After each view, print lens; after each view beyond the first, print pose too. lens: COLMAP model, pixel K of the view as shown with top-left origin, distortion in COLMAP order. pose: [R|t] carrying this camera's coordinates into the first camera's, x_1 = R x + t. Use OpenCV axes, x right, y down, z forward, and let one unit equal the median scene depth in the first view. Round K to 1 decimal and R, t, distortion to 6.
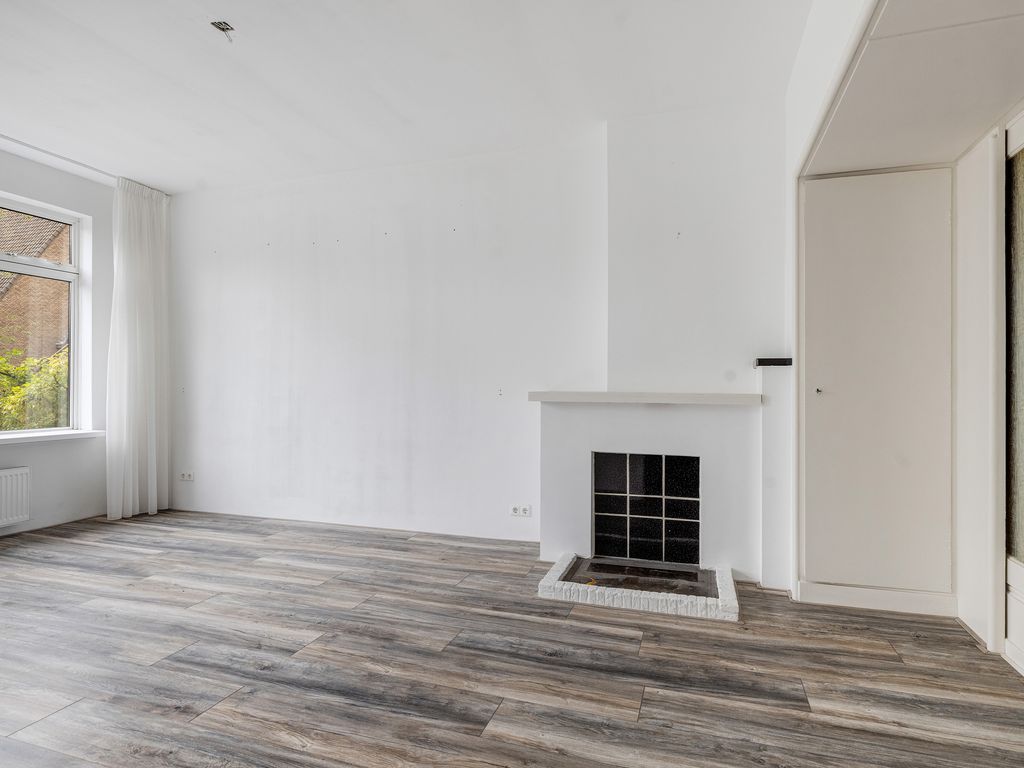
lens RADIAL K [[581.5, 0, 512.2], [0, 581.5, 384.6], [0, 0, 1]] dist [0.000923, 0.000148]
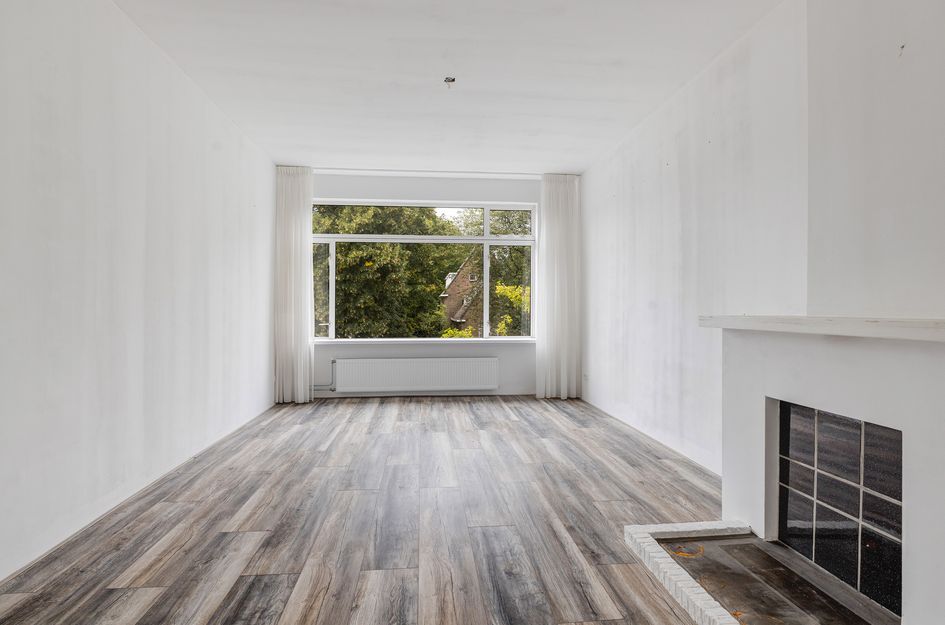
lens RADIAL K [[490.4, 0, 468.7], [0, 490.4, 312.0], [0, 0, 1]] dist [0.000136, 0.000479]
pose [[0.403970, 0.000160, -0.914772, 0.616067], [0.001802, 0.999998, 0.000971, 0.005421], [0.914770, -0.002041, 0.403969, 0.441733]]
